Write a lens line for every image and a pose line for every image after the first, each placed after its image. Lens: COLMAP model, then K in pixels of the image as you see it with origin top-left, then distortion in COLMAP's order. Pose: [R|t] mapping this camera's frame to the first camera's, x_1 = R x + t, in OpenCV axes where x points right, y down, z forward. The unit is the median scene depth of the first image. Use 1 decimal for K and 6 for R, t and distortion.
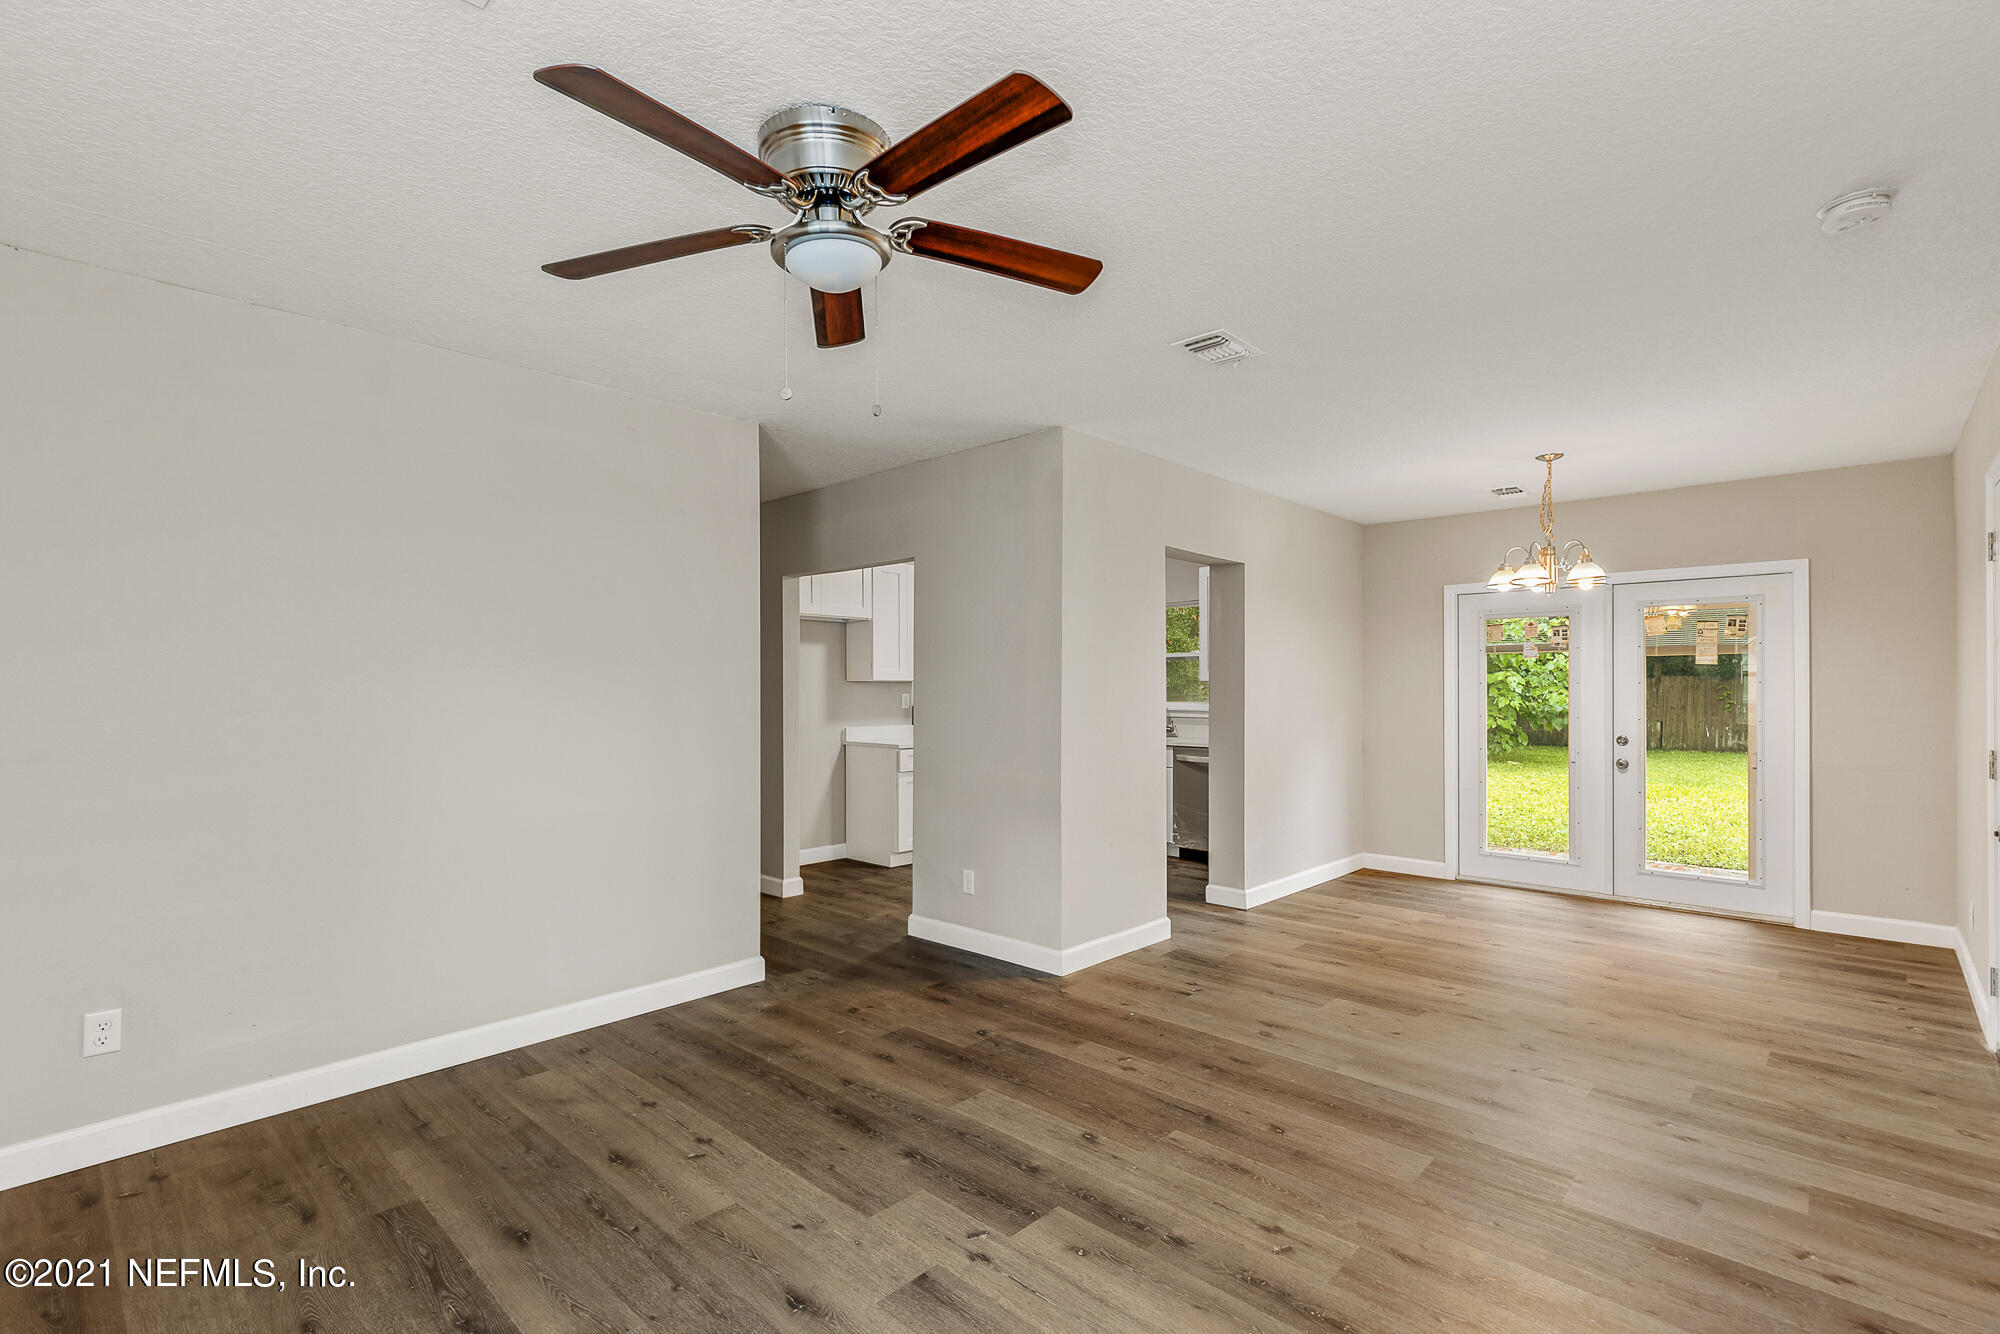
lens RADIAL K [[912.2, 0, 1006.6], [0, 912.2, 680.3], [0, 0, 1]] dist [0.000411, -0.000030]
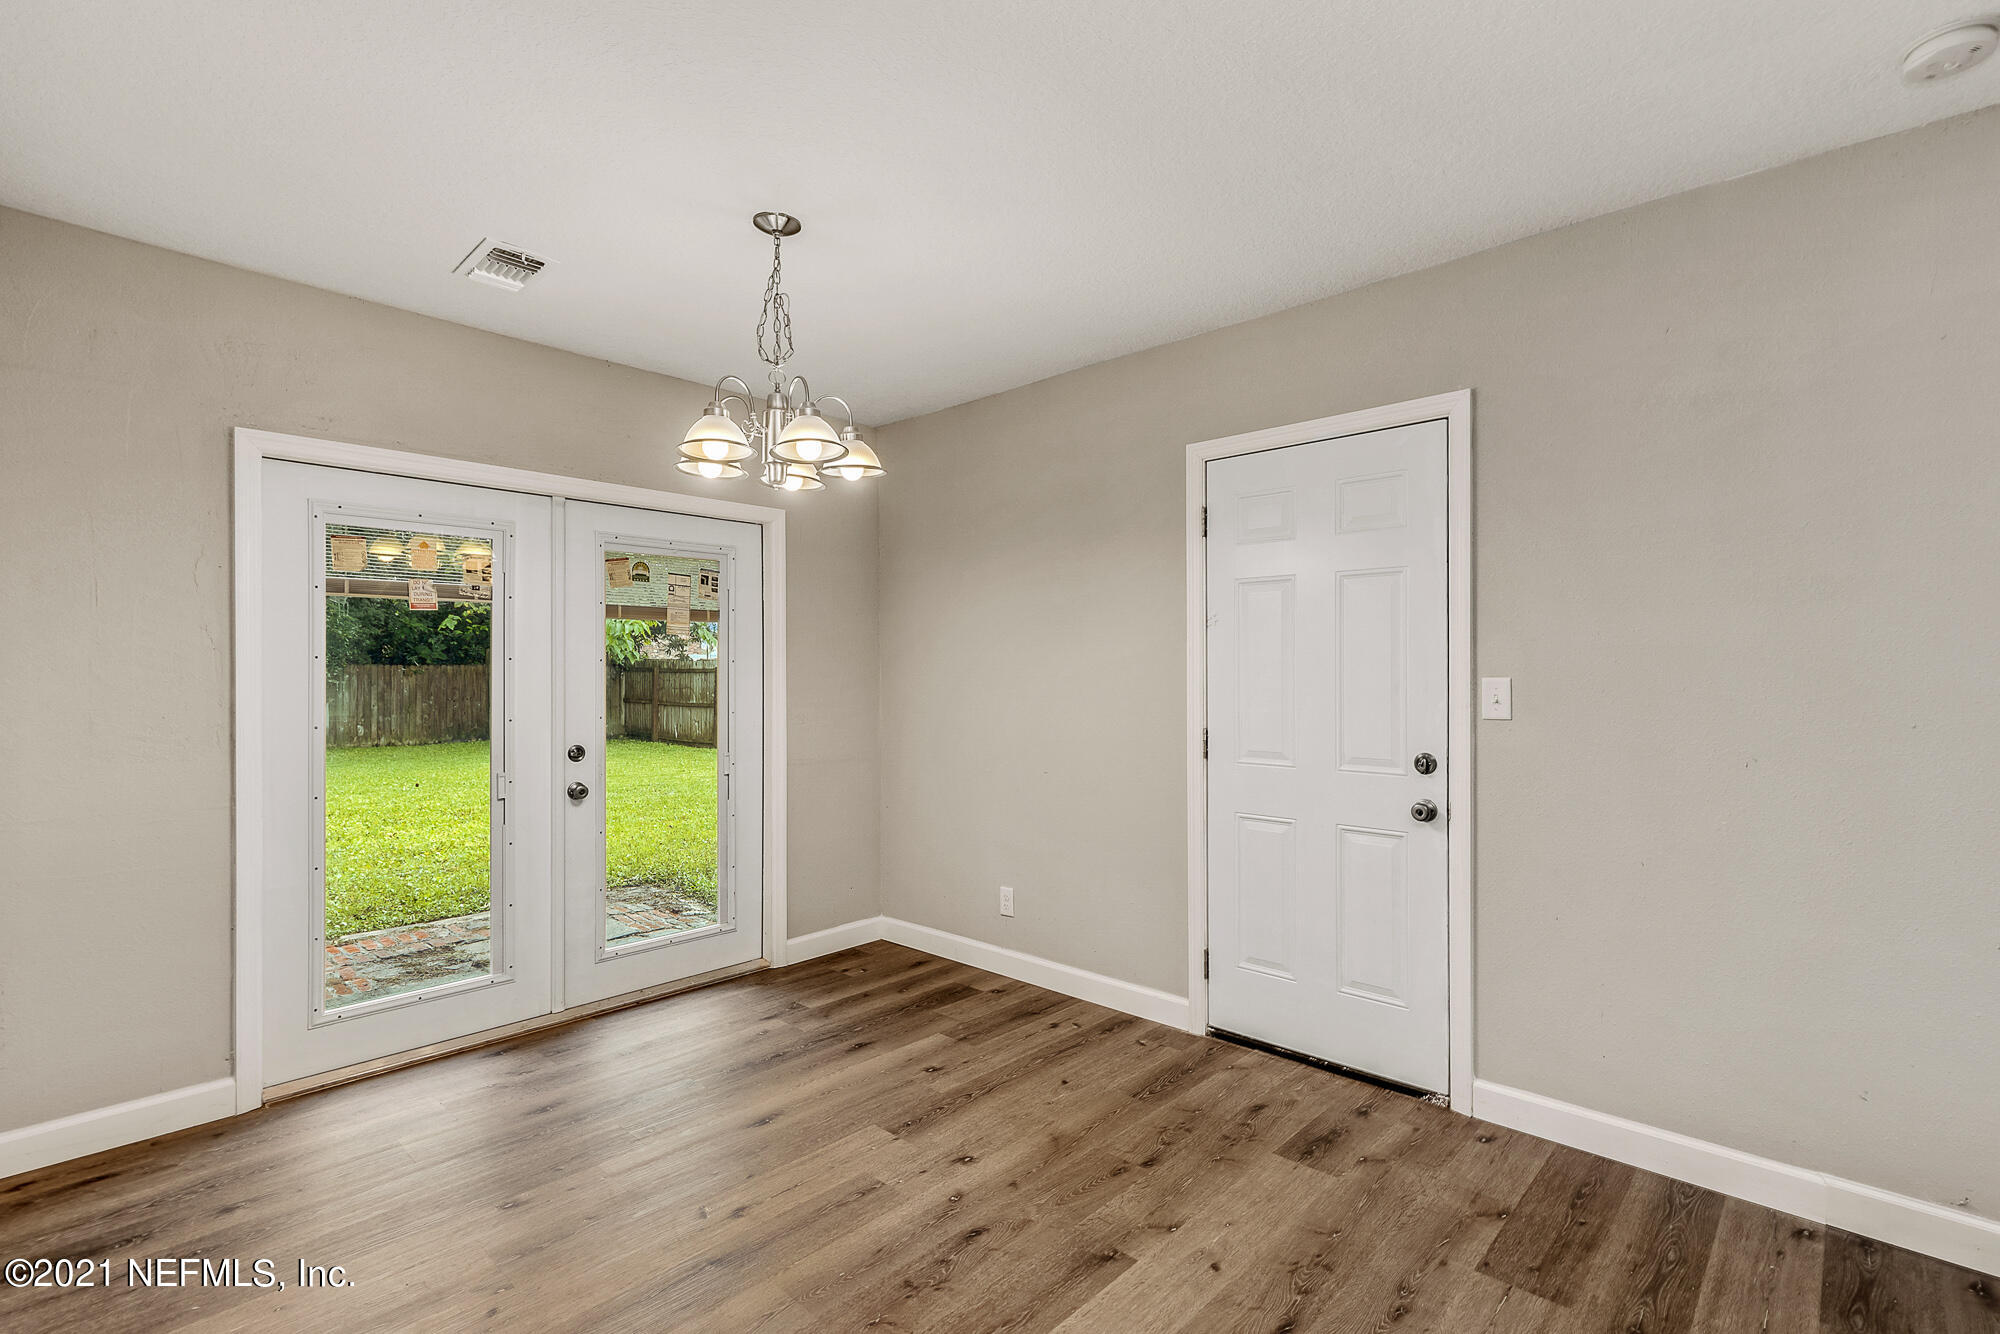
lens RADIAL K [[912.2, 0, 1006.6], [0, 912.2, 680.3], [0, 0, 1]] dist [0.000411, -0.000030]
pose [[0.001240, -0.002900, 0.999995, 0.085560], [-0.005098, 0.999983, 0.002907, 0.019483], [-0.999986, -0.005102, 0.001226, 1.031250]]
